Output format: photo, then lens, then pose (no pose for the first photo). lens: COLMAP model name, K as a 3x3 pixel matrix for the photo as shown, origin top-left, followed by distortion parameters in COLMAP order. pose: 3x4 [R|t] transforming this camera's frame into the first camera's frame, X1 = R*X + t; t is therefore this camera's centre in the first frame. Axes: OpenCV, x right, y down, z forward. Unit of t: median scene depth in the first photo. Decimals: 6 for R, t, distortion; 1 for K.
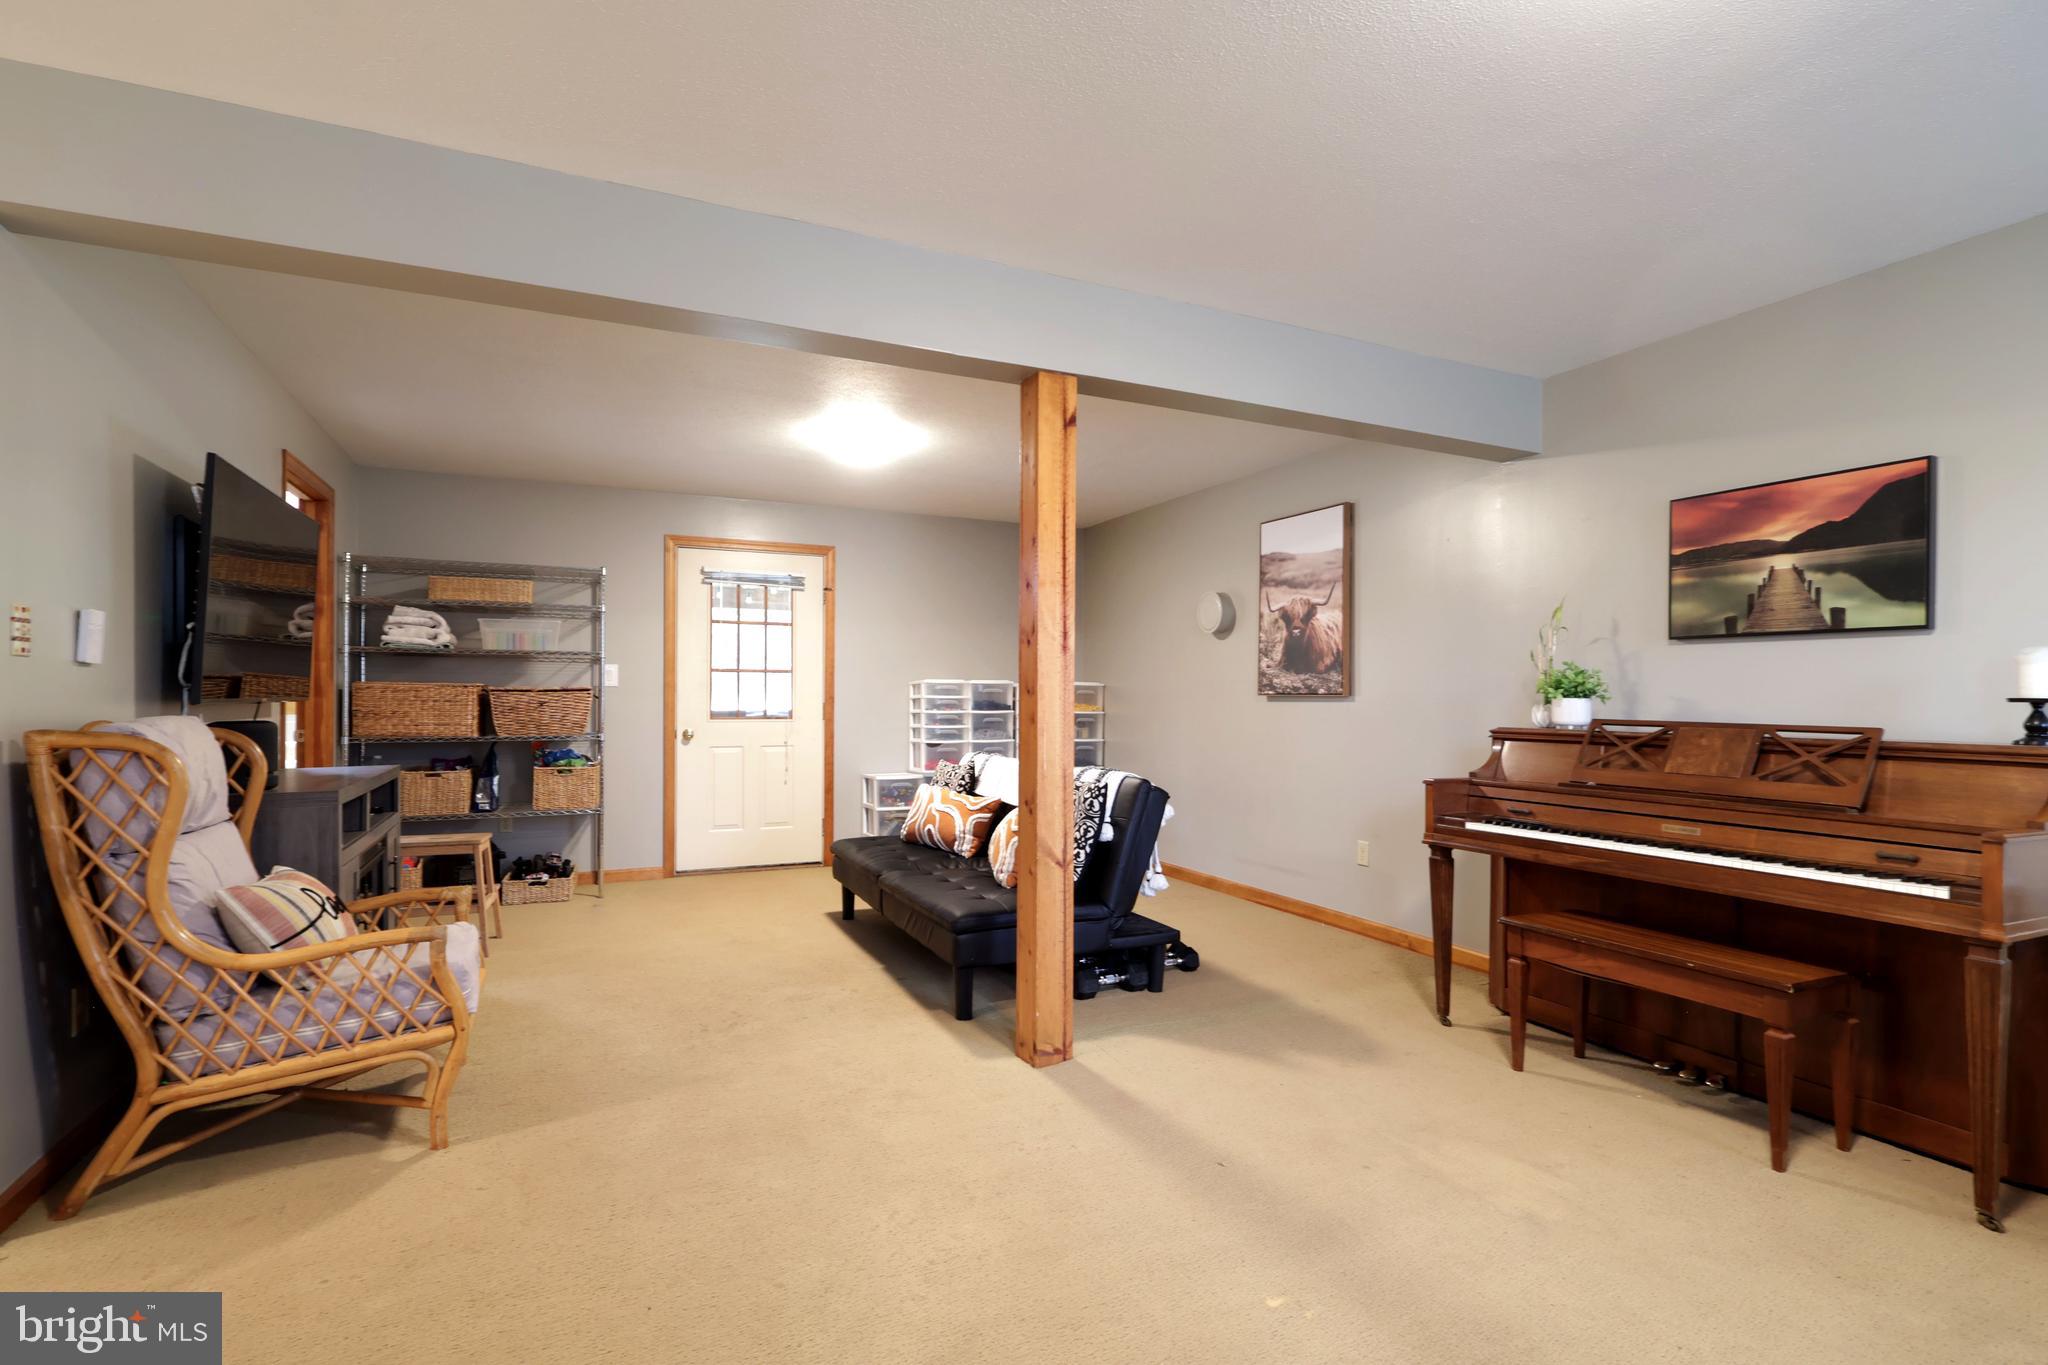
lens RADIAL K [[960.9, 0, 1021.9], [0, 960.9, 705.2], [0, 0, 1]] dist [0.000015, 0.000207]
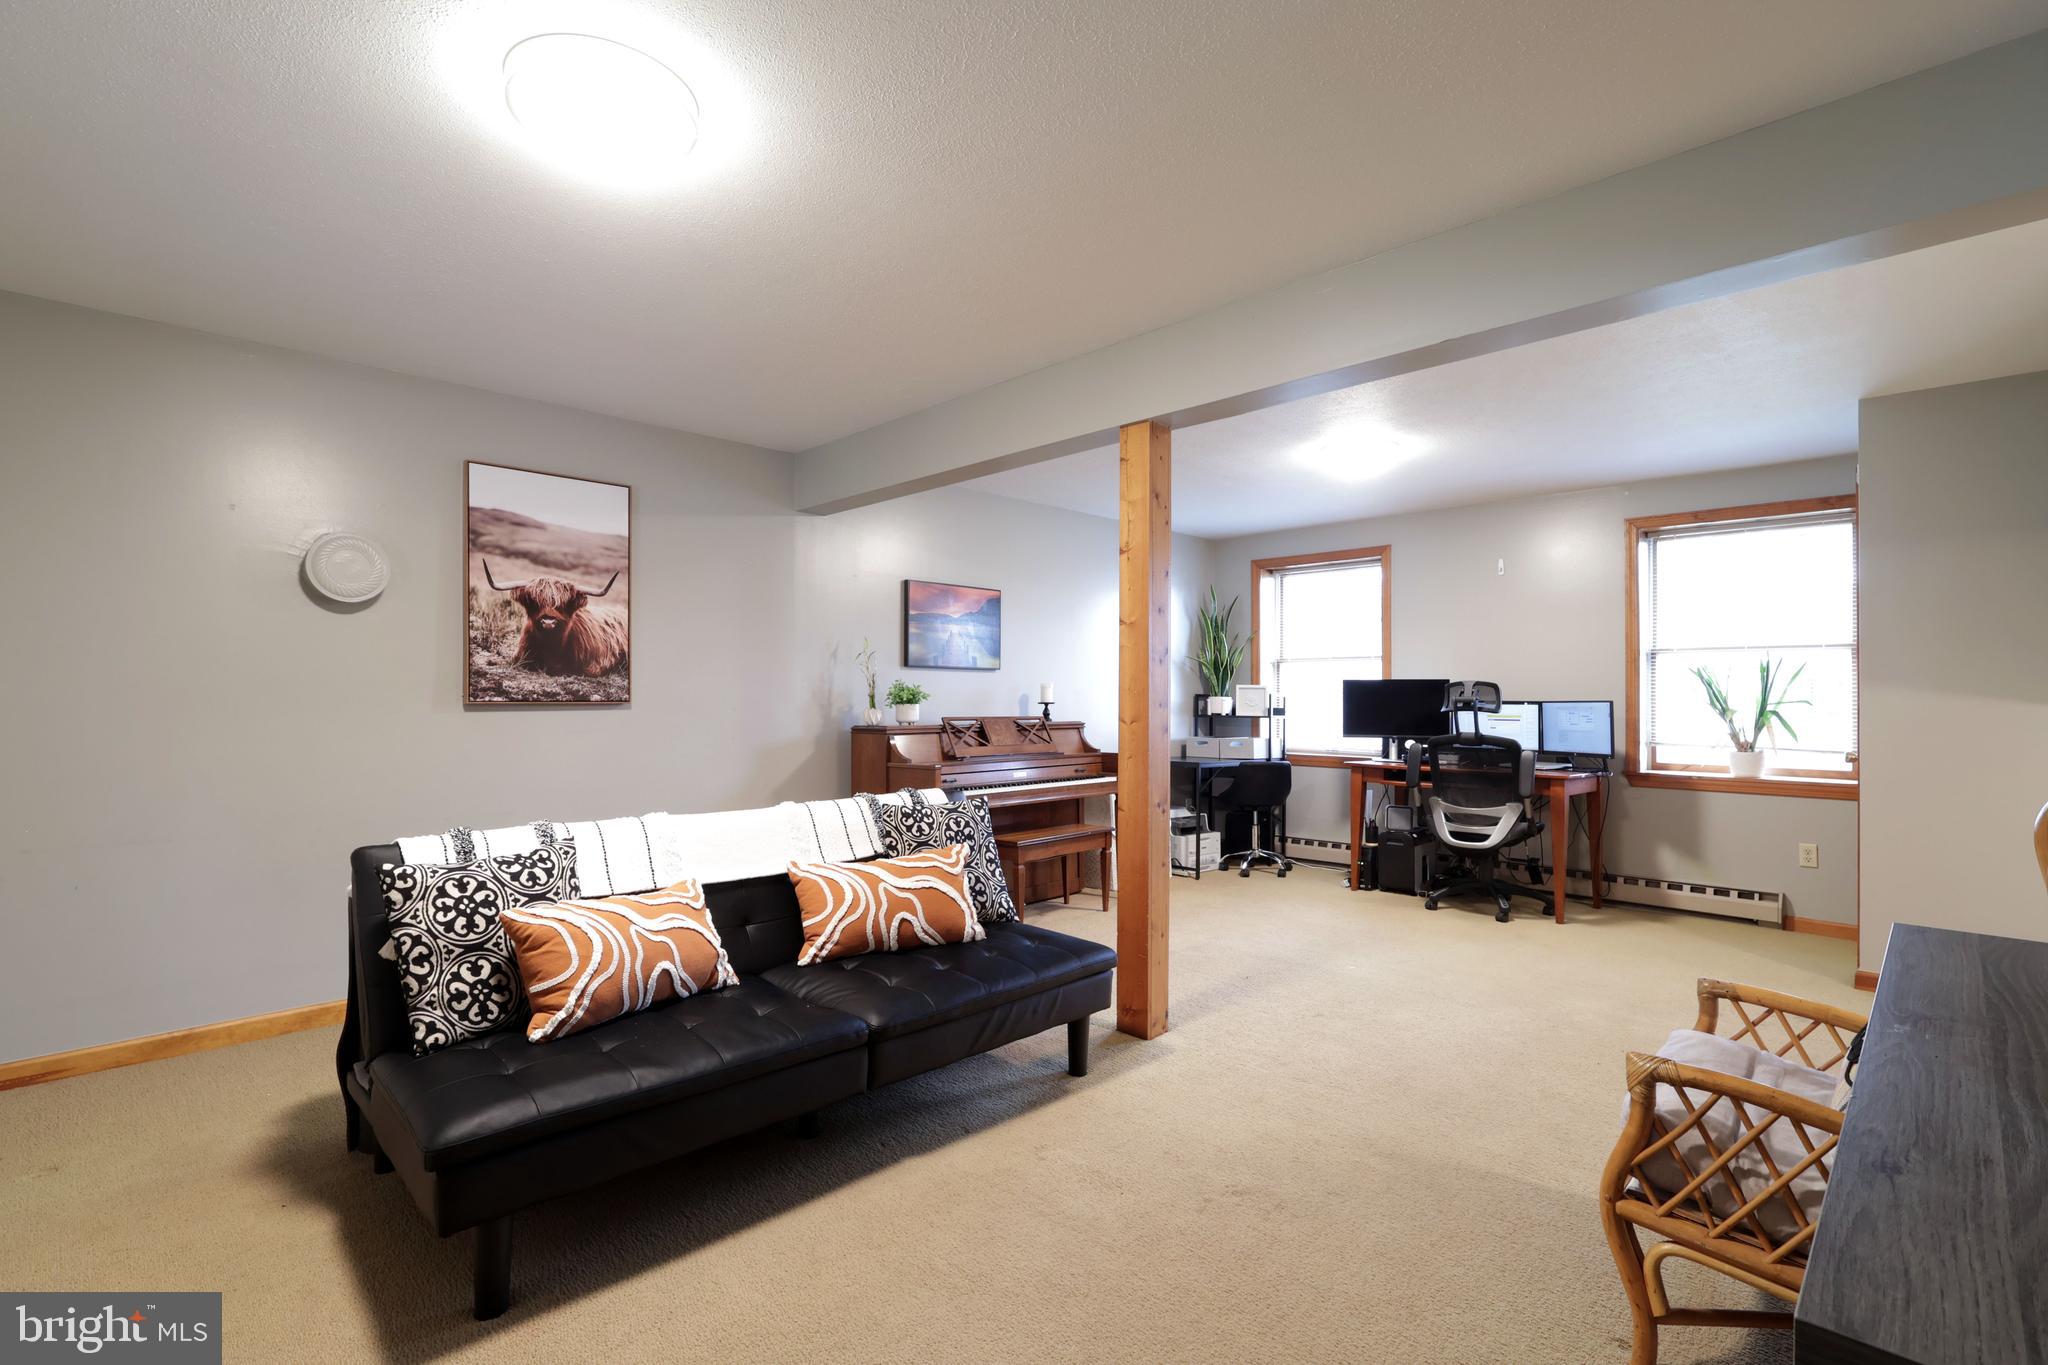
lens RADIAL K [[960.9, 0, 1021.9], [0, 960.9, 705.2], [0, 0, 1]] dist [0.000015, 0.000207]
pose [[-0.325842, -0.017181, 0.945268, -0.587834], [0.000559, 0.999831, 0.018366, -0.022603], [-0.945424, 0.006513, -0.325778, 0.890868]]
